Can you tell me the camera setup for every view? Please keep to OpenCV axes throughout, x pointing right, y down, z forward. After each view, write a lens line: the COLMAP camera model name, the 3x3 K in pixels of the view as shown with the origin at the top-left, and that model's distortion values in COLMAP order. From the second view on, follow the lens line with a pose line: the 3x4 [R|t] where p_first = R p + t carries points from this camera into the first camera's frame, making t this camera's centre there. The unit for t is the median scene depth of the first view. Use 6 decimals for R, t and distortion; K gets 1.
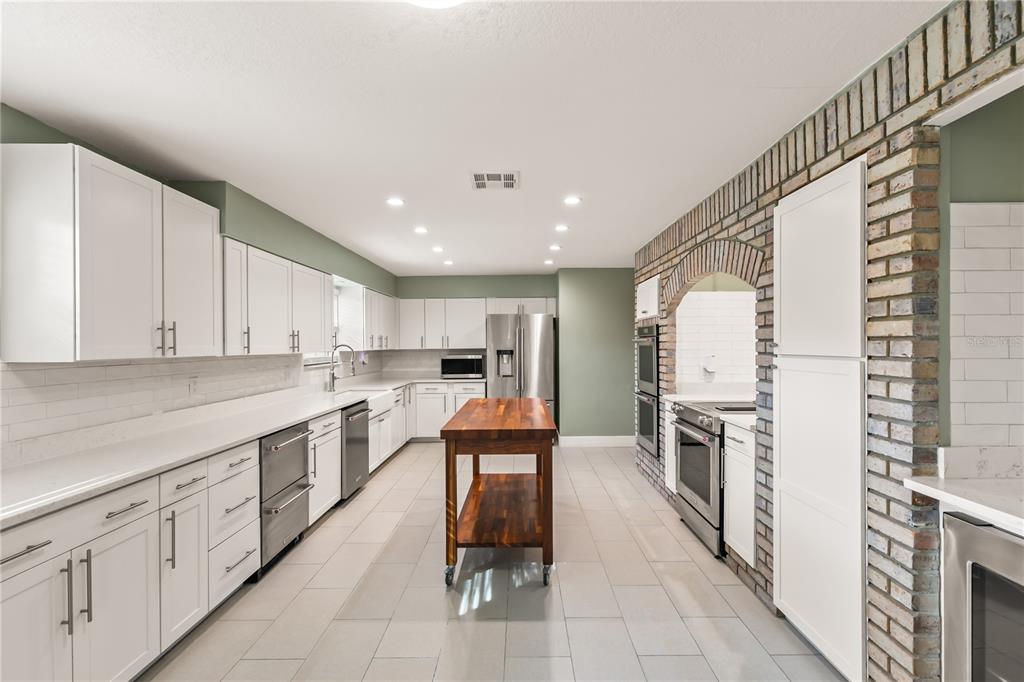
lens RADIAL K [[457.4, 0, 515.0], [0, 457.4, 344.2], [0, 0, 1]] dist [0.002086, 0.000809]
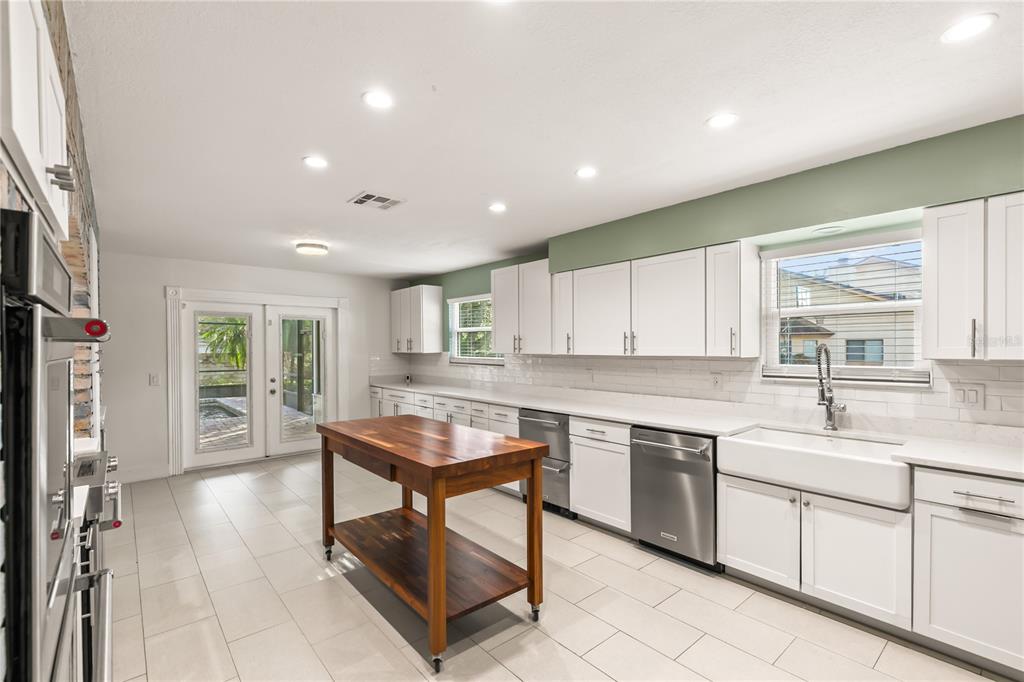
lens RADIAL K [[457.4, 0, 515.0], [0, 457.4, 344.2], [0, 0, 1]] dist [0.002086, 0.000809]
pose [[-0.749923, 0.007039, -0.661488, 0.531073], [0.010163, 0.999948, -0.000881, -0.009199], [0.661447, -0.007383, -0.749956, 2.442318]]
